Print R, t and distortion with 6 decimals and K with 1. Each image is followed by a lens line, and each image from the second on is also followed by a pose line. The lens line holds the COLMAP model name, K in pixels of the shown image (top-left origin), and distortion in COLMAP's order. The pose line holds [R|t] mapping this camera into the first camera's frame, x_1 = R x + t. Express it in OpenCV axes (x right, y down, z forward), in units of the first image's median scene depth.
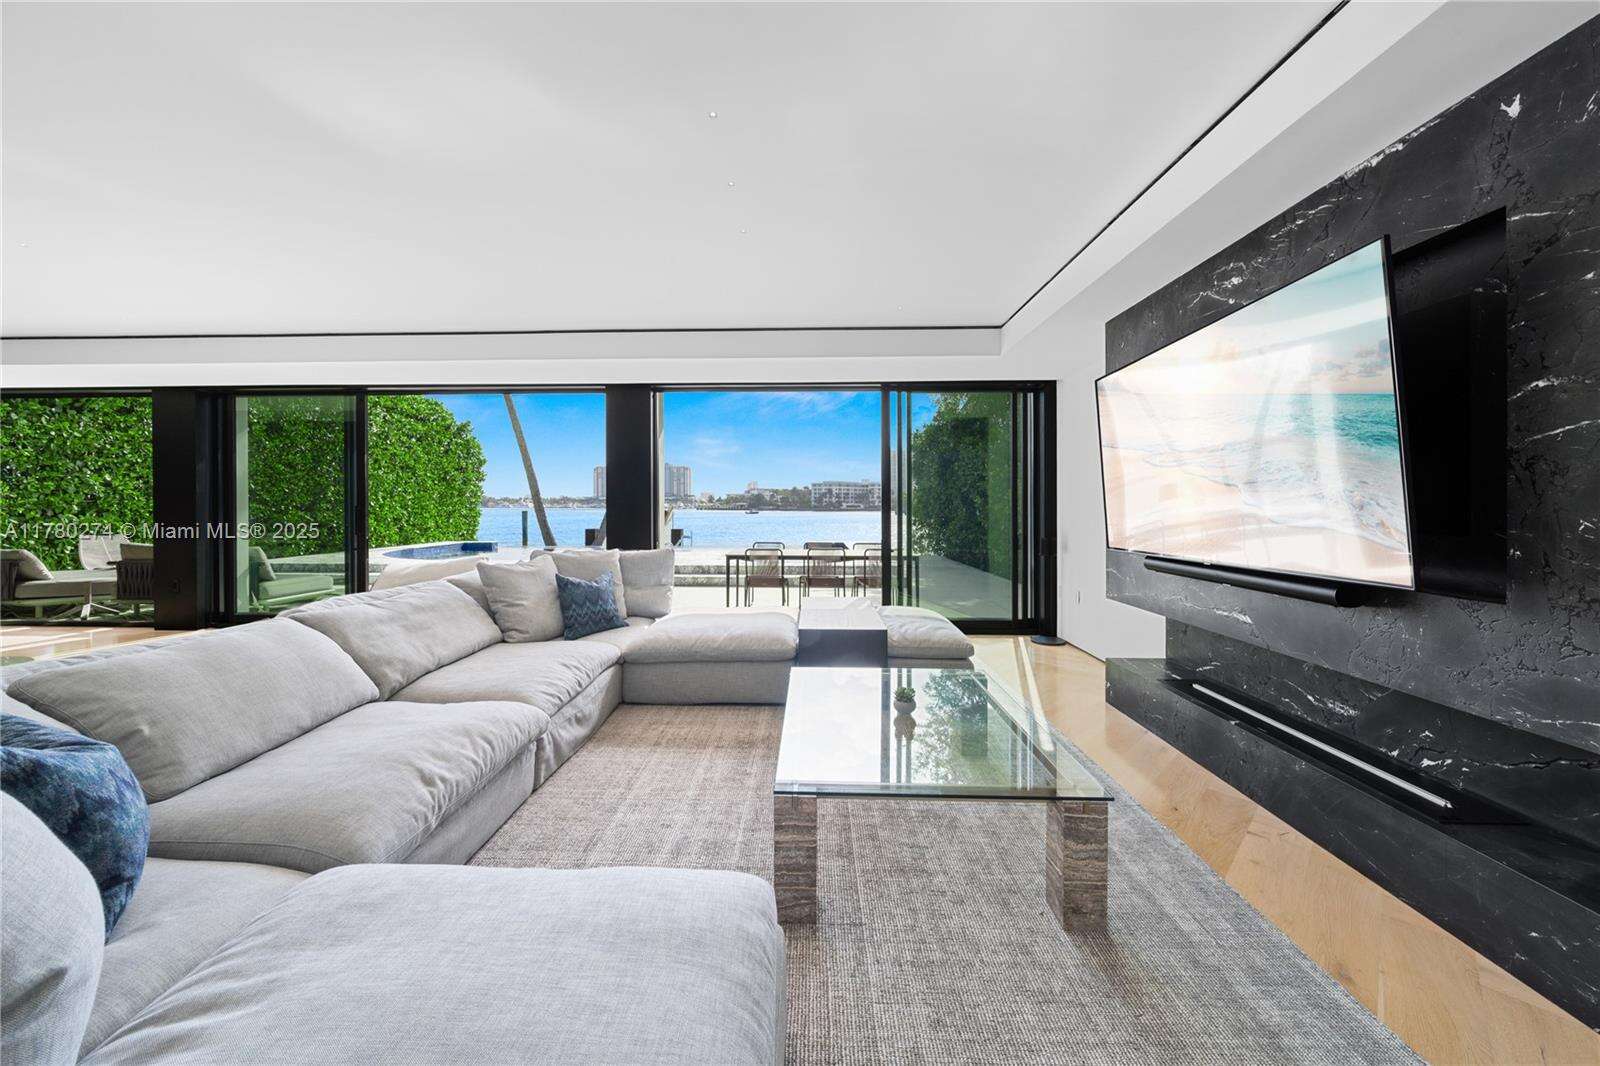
lens RADIAL K [[557.7, 0, 772.9], [0, 557.7, 516.7], [0, 0, 1]] dist [-0.000265, -0.000355]
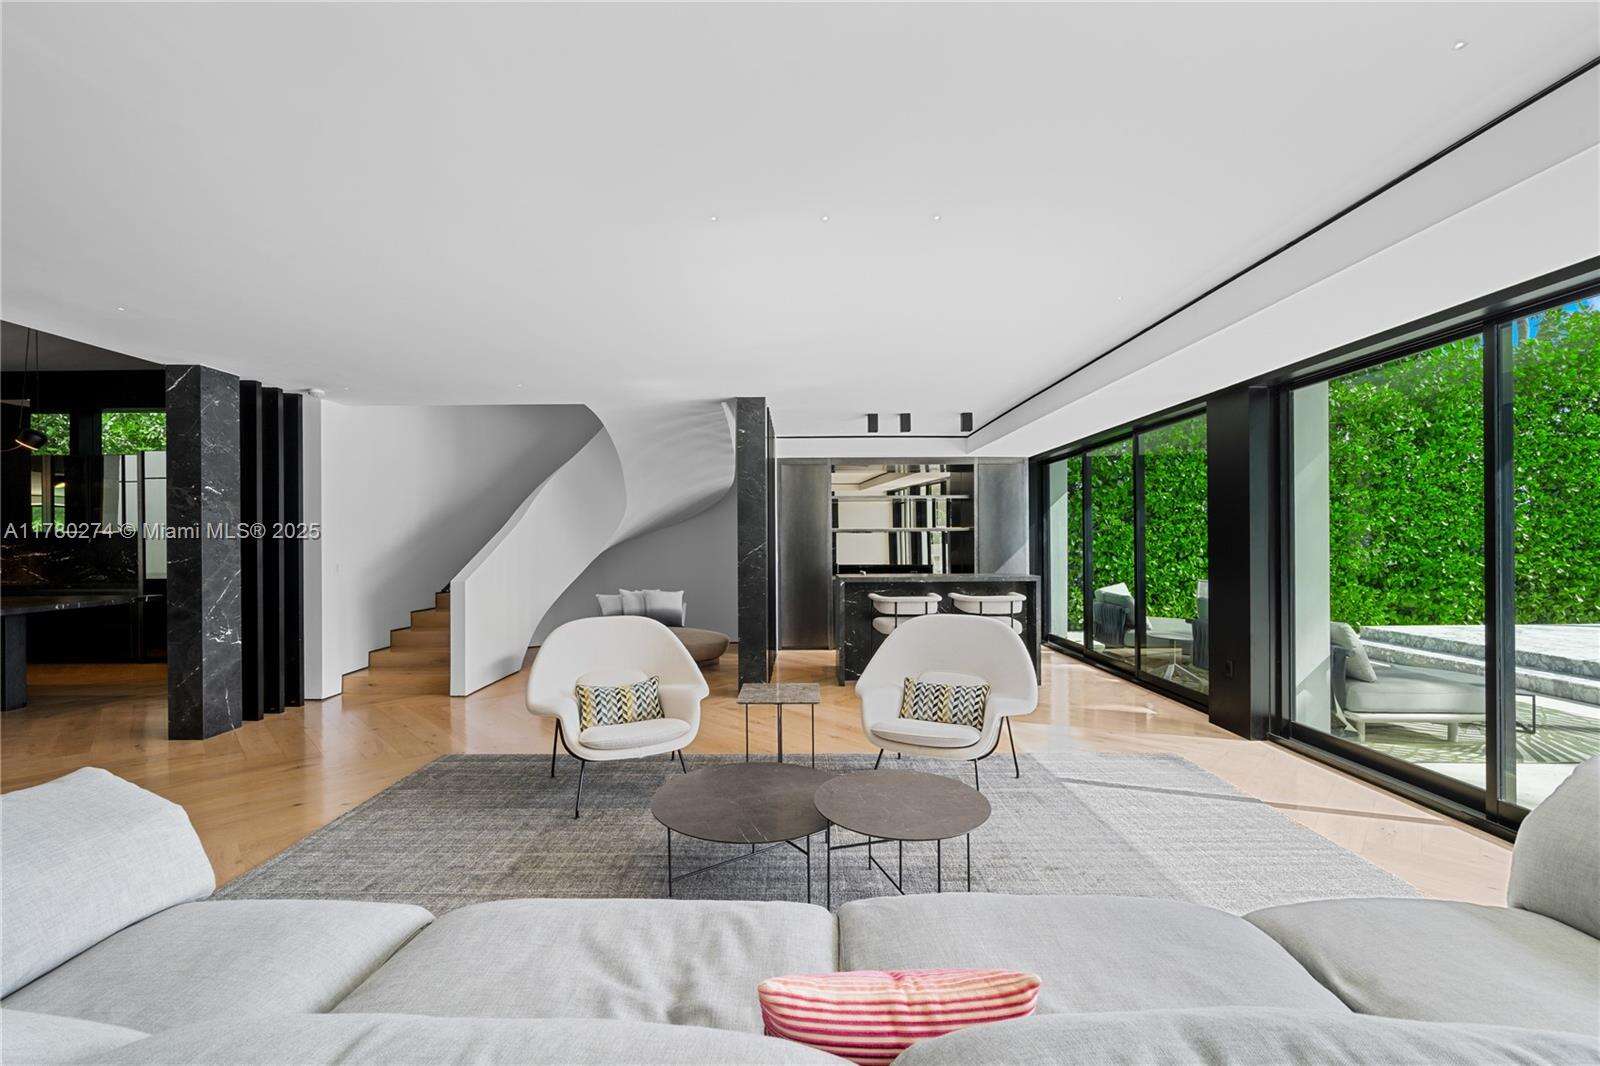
lens RADIAL K [[656.9, 0, 799.2], [0, 656.9, 538.4], [0, 0, 1]] dist [0.009758, -0.000269]
pose [[0.053340, -0.000342, -0.998576, -0.138194], [-0.016330, 0.999866, -0.001215, -0.021591], [0.998443, 0.016371, 0.053327, 0.224151]]
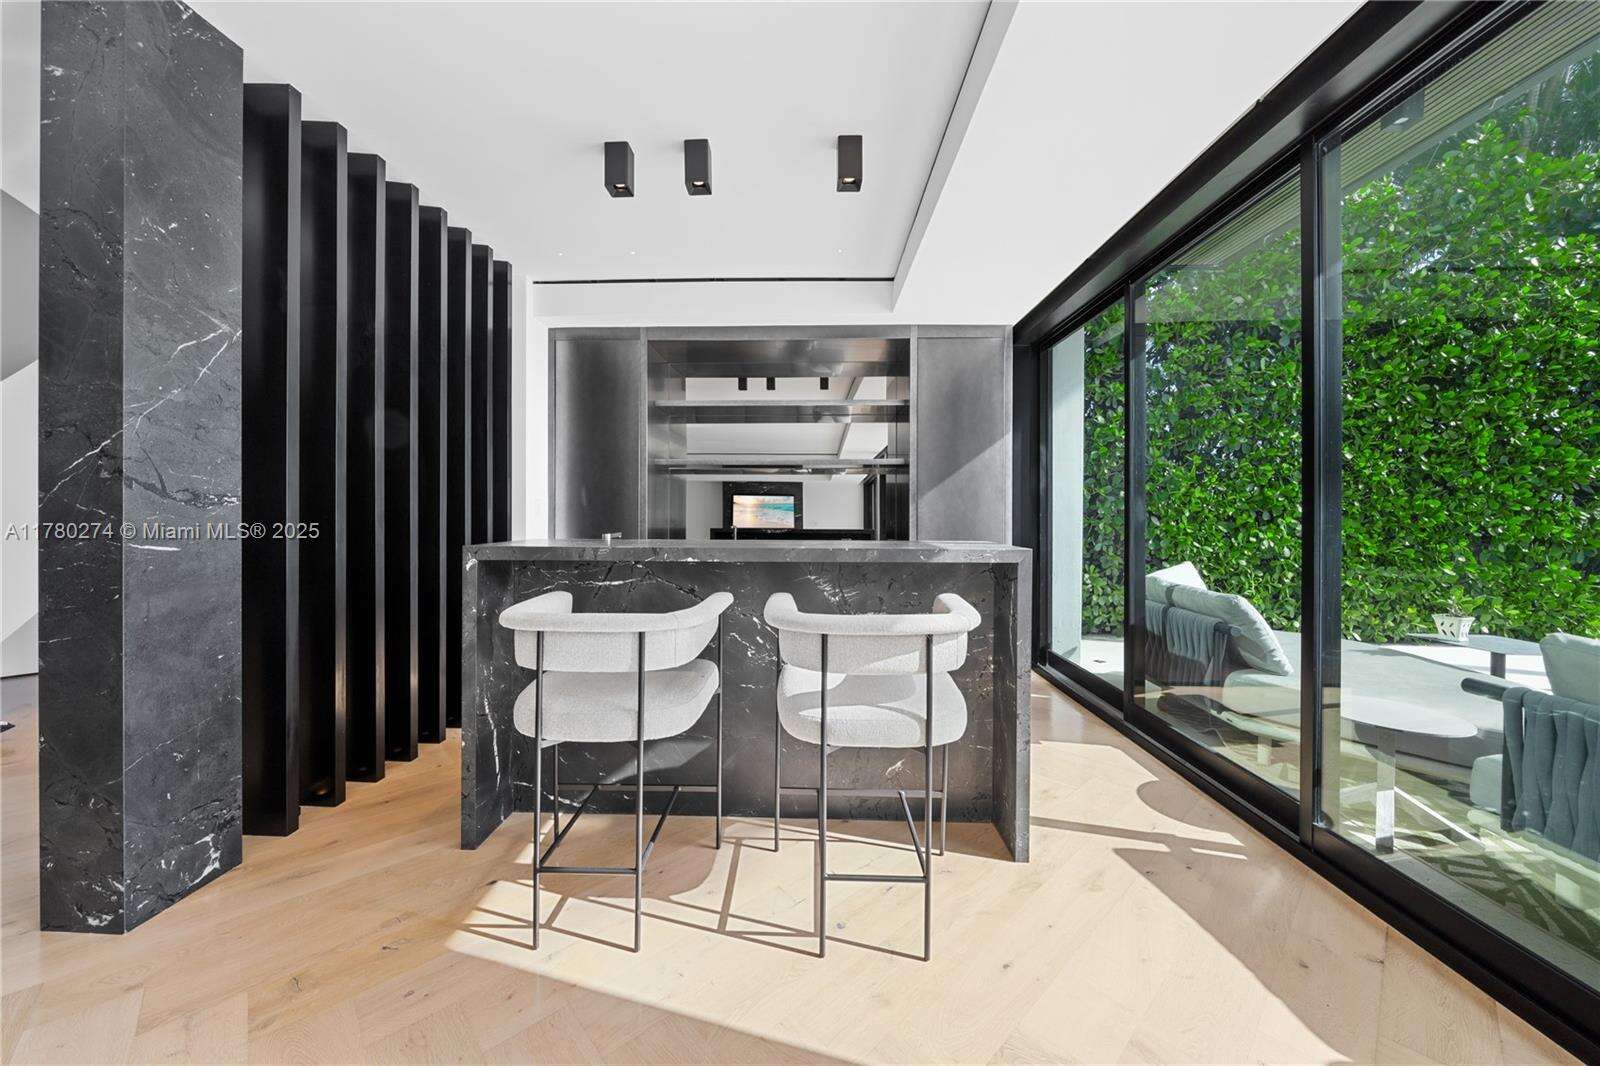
lens RADIAL K [[615.0, 0, 778.8], [0, 615.0, 511.0], [0, 0, 1]] dist [-0.004303, 0.000190]
pose [[0.010270, 0.002233, -0.999945, -0.557383], [-0.024583, 0.999696, 0.001980, -0.000514], [0.999645, 0.024561, 0.010322, 0.404793]]
